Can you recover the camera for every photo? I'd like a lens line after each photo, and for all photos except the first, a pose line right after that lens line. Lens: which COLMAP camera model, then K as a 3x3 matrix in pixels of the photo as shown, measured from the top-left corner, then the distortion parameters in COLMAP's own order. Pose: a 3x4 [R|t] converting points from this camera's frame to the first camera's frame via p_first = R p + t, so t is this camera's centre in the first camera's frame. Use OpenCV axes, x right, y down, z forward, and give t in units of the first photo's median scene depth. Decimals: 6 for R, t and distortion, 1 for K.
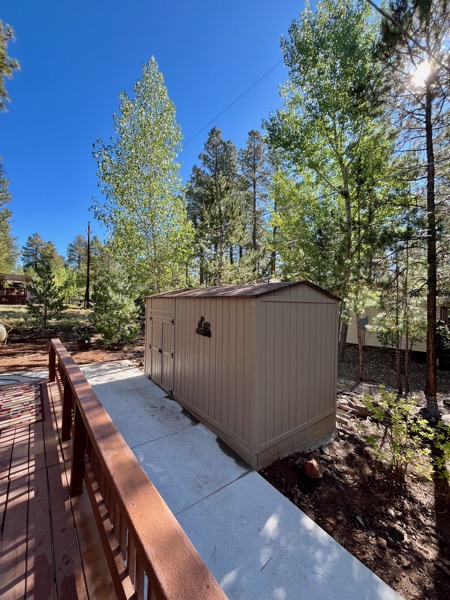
lens RADIAL K [[242.6, 0, 226.5], [0, 242.6, 298.6], [0, 0, 1]] dist [-0.001920, -0.000423]
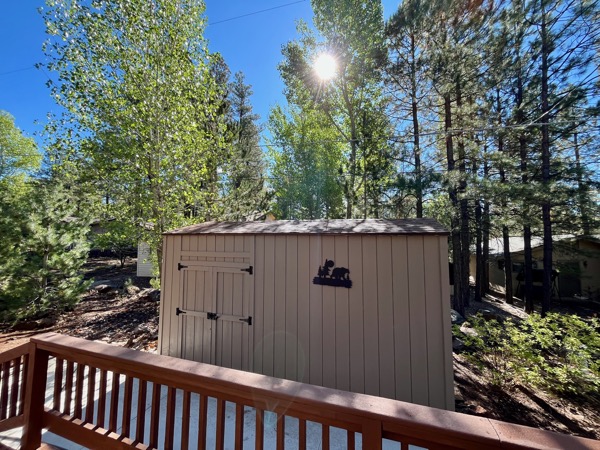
lens RADIAL K [[242.6, 0, 300.0], [0, 242.6, 225.1], [0, 0, 1]] dist [-0.001920, -0.000423]
pose [[0.839999, 0.026961, 0.541918, -0.485078], [-0.003253, 0.998997, -0.044660, 0.000318], [-0.542578, 0.035751, 0.839244, 0.357595]]
